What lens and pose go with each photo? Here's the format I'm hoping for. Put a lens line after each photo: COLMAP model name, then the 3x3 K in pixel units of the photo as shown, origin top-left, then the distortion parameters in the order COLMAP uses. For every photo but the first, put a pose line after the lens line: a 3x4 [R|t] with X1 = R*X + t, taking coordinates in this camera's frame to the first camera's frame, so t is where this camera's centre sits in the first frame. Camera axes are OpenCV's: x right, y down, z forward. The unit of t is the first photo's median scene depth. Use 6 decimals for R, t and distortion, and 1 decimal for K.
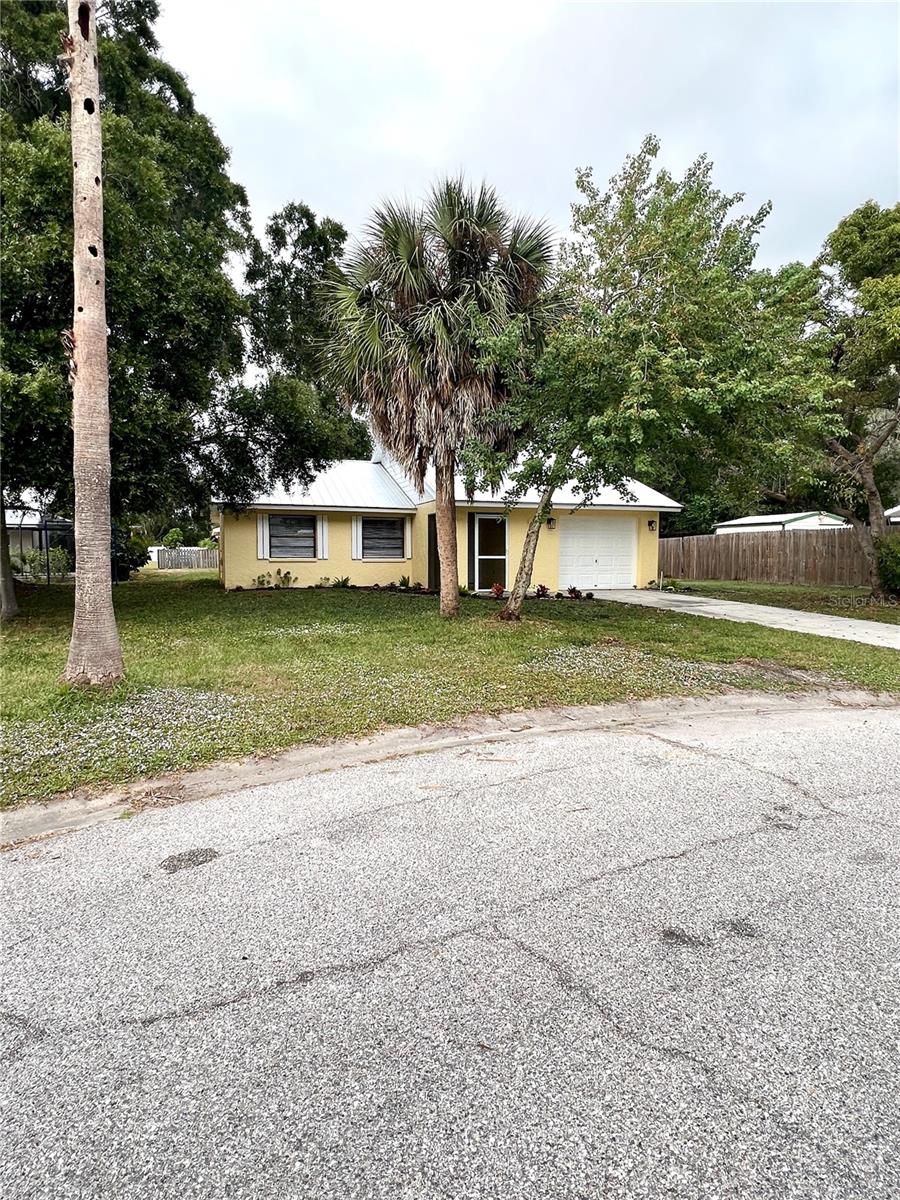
lens RADIAL K [[666.7, 0, 449.7], [0, 666.7, 599.5], [0, 0, 1]] dist [-0.019698, 0.000100]
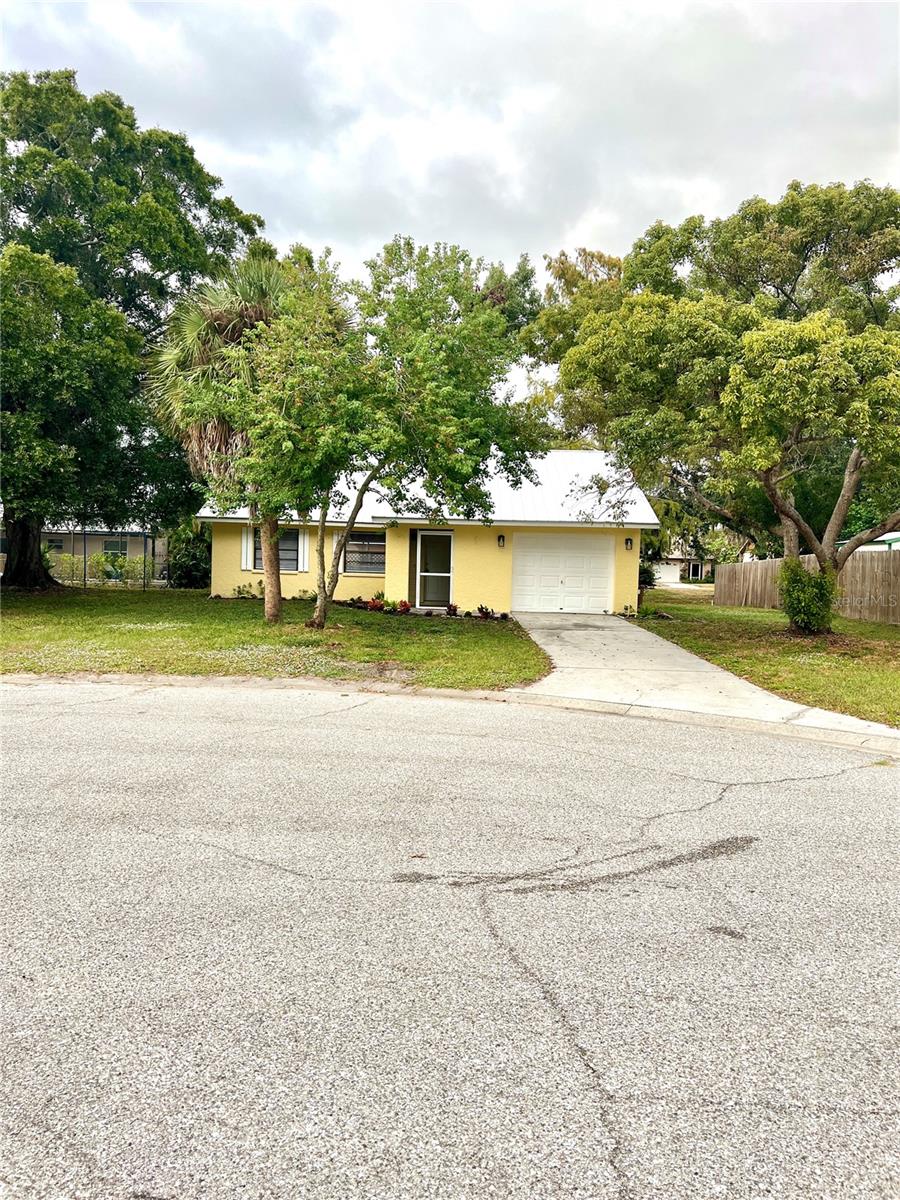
lens RADIAL K [[907.8, 0, 450.1], [0, 907.8, 602.2], [0, 0, 1]] dist [0.027995, -0.001039]
pose [[0.920428, 0.038619, -0.389001, 0.596895], [-0.052753, 0.998276, -0.025714, 0.010424], [0.387337, 0.044189, 0.920879, -0.209814]]
